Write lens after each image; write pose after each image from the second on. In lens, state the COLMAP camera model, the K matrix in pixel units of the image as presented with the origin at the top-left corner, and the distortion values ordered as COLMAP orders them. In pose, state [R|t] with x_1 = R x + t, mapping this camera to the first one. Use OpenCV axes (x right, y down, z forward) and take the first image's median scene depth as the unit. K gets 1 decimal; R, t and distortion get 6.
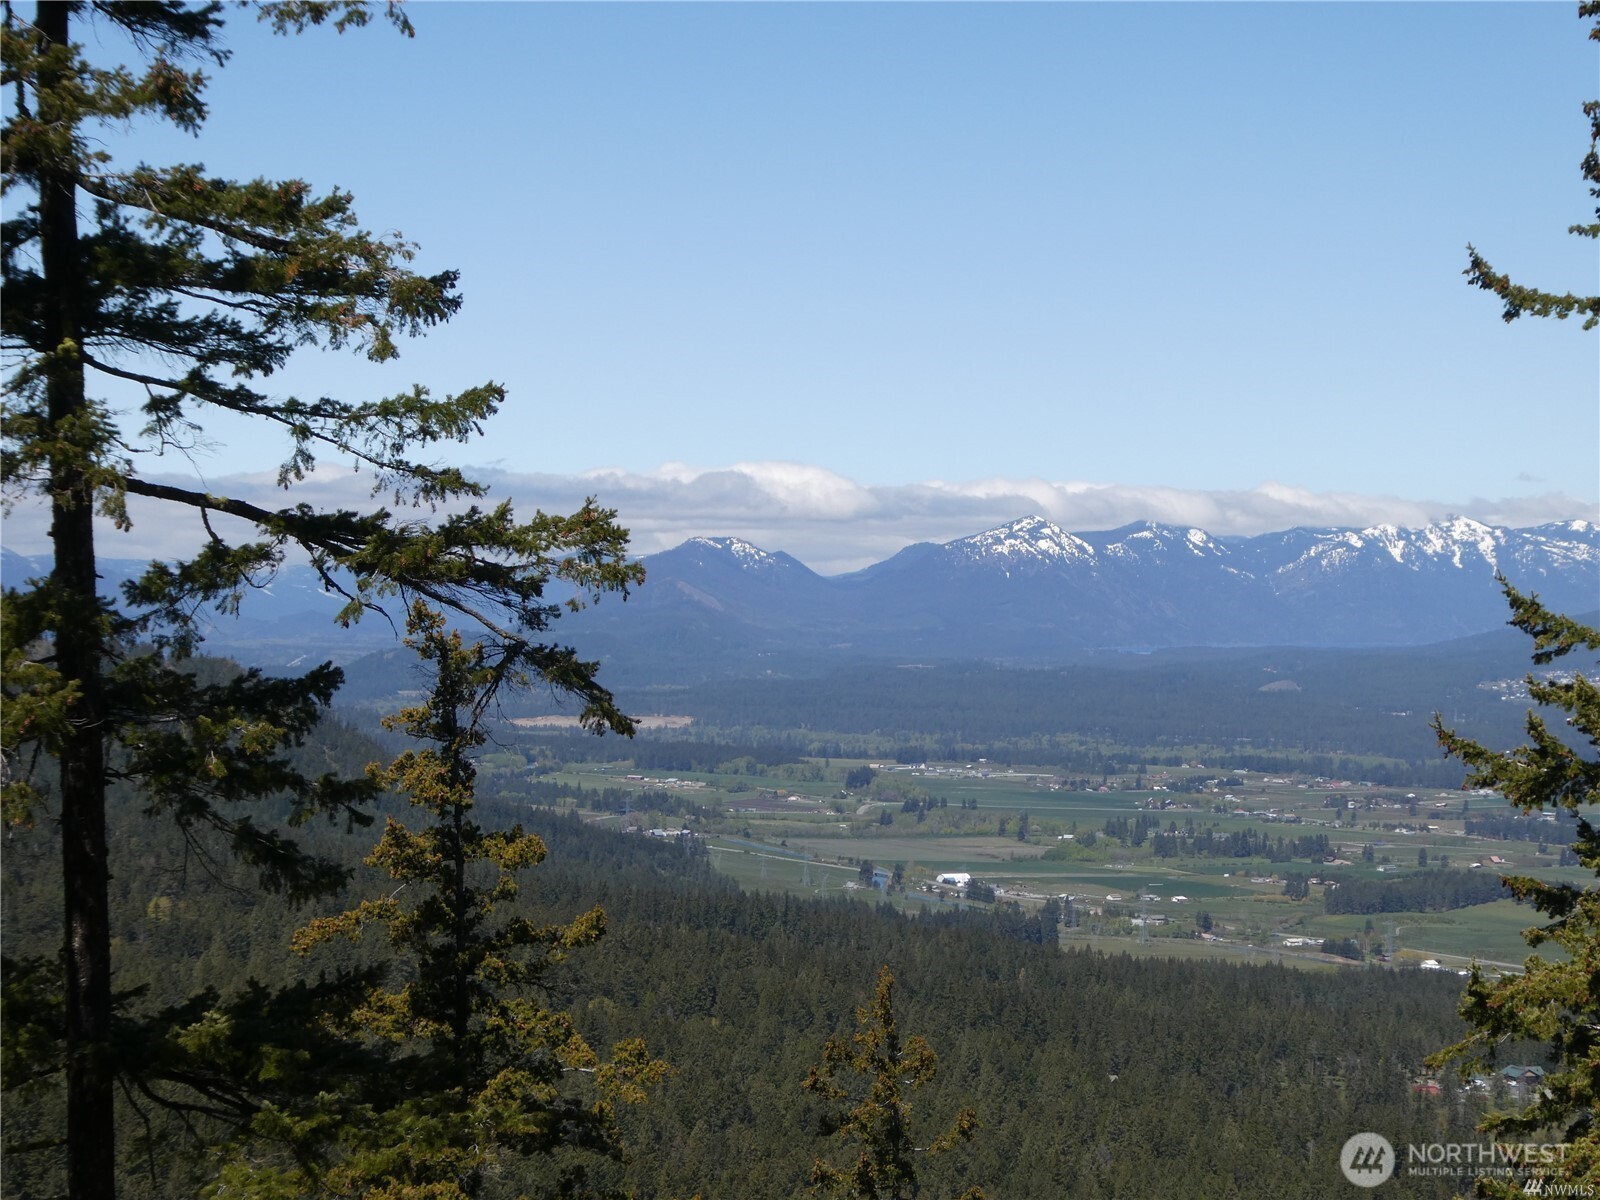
lens RADIAL K [[3552.8, 0, 854.2], [0, 3552.8, 611.5], [0, 0, 1]] dist [0.107227, 0.000000]
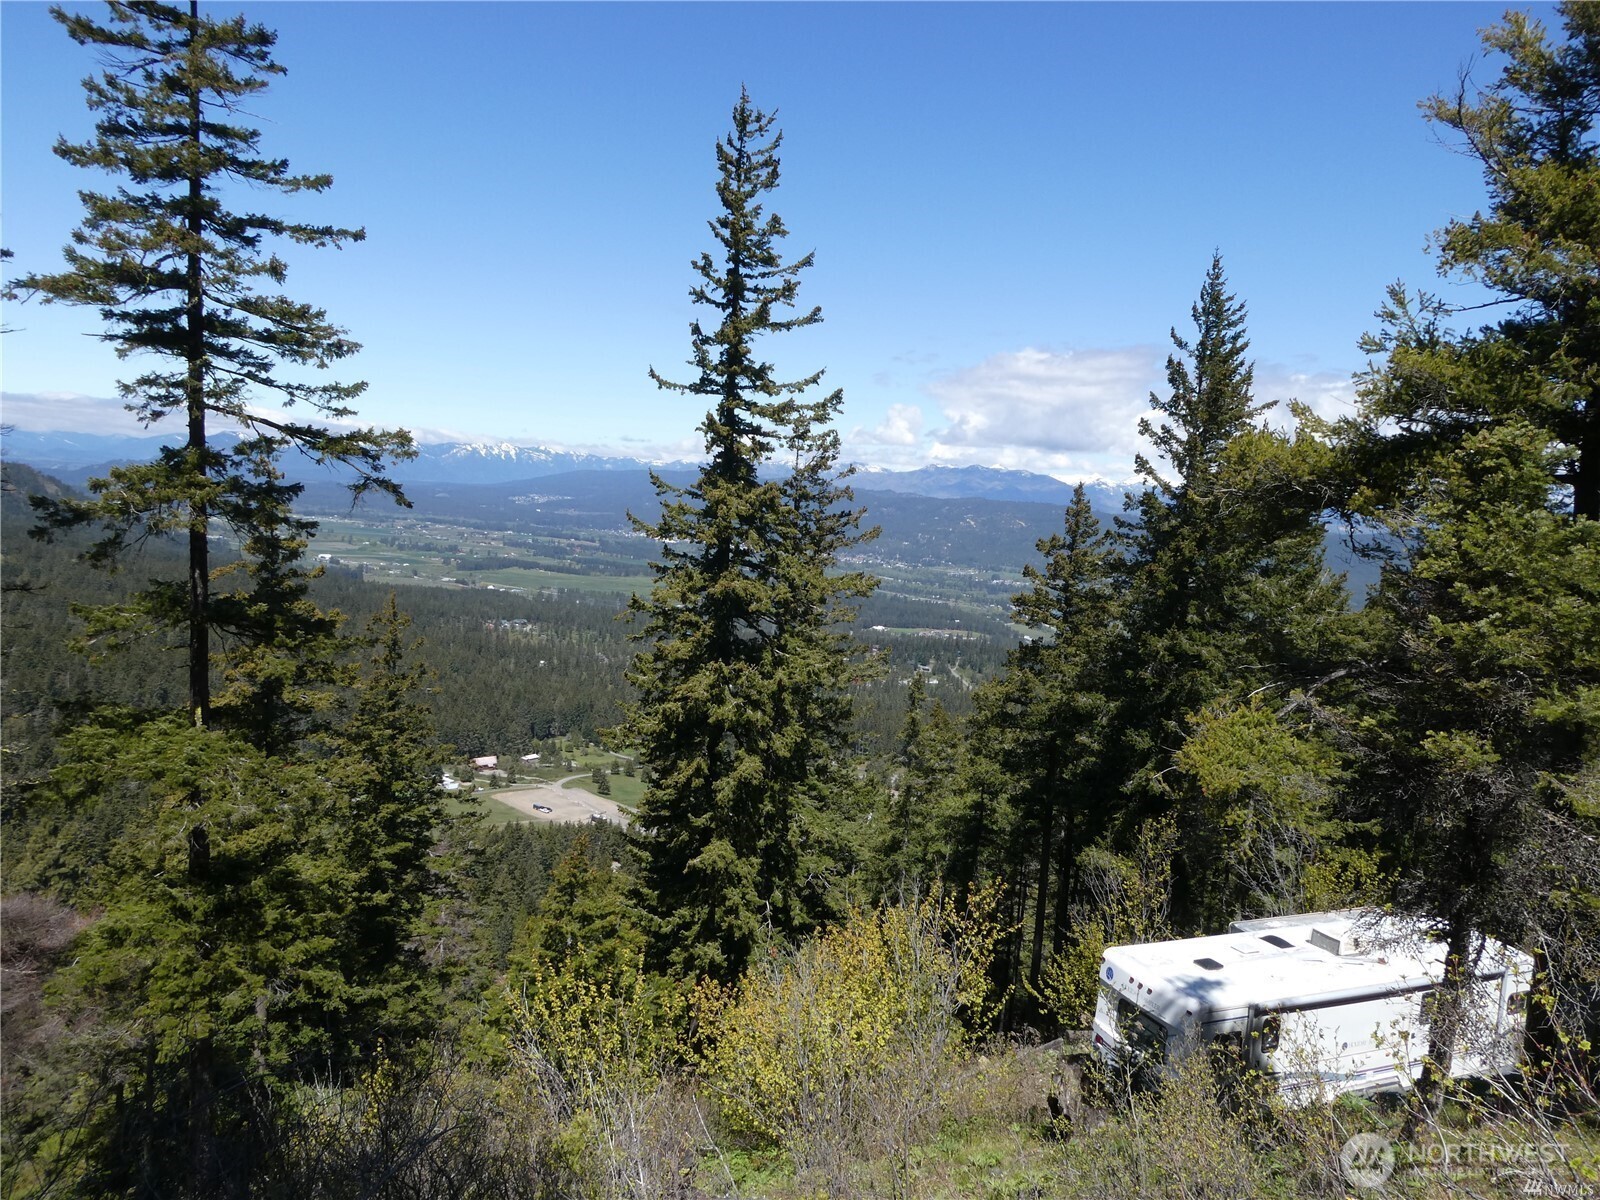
lens RADIAL K [[1125.6, 0, 798.6], [0, 1125.6, 614.1], [0, 0, 1]] dist [0.001841, -0.012163]
pose [[0.910305, 0.004603, 0.413912, -0.195726], [-0.054806, 0.992475, 0.109496, 0.002235], [-0.410293, -0.122359, 0.903708, 0.021415]]
